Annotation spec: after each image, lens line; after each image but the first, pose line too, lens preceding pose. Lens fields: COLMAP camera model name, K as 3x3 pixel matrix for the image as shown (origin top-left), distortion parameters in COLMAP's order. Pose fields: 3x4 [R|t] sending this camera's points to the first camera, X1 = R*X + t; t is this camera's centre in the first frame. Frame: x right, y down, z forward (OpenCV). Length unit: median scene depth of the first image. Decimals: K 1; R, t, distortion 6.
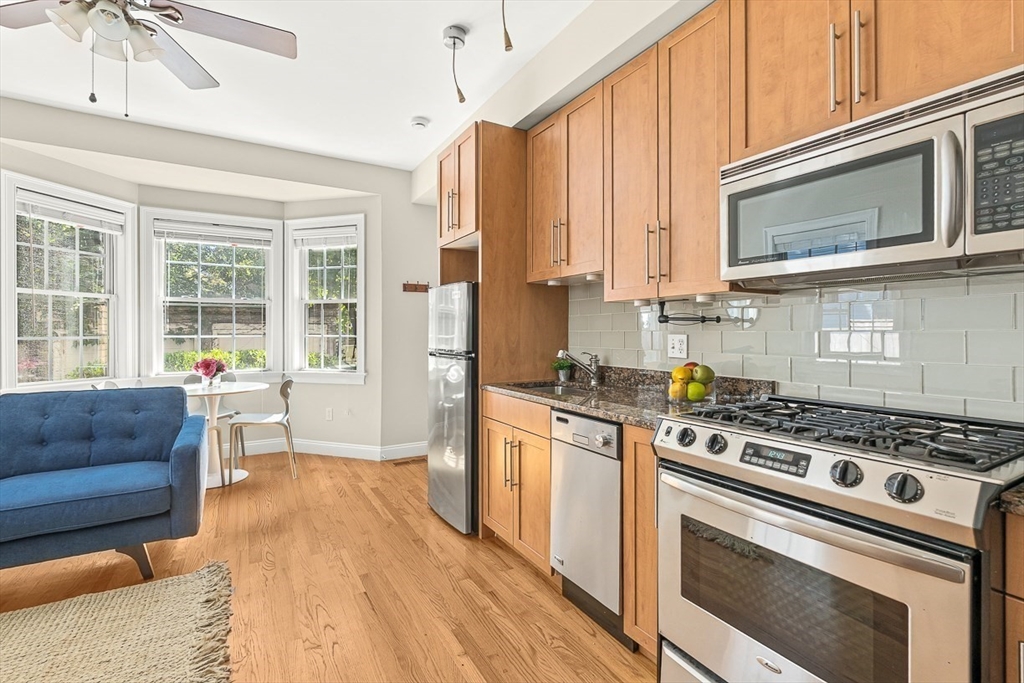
lens RADIAL K [[453.8, 0, 510.7], [0, 453.8, 336.1], [0, 0, 1]] dist [-0.001599, -0.000078]
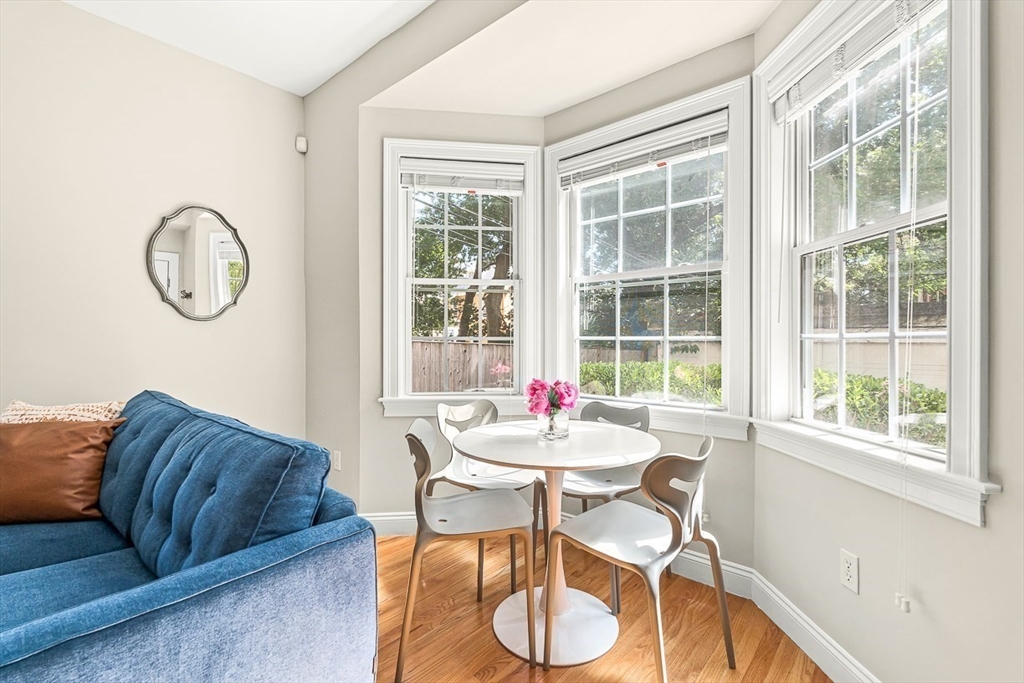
lens RADIAL K [[453.8, 0, 510.7], [0, 453.8, 336.1], [0, 0, 1]] dist [-0.001599, -0.000078]
pose [[0.313557, -0.003309, -0.949564, -0.165777], [-0.006958, 0.999959, -0.005783, 0.004023], [0.949544, 0.008420, 0.313521, 0.679637]]
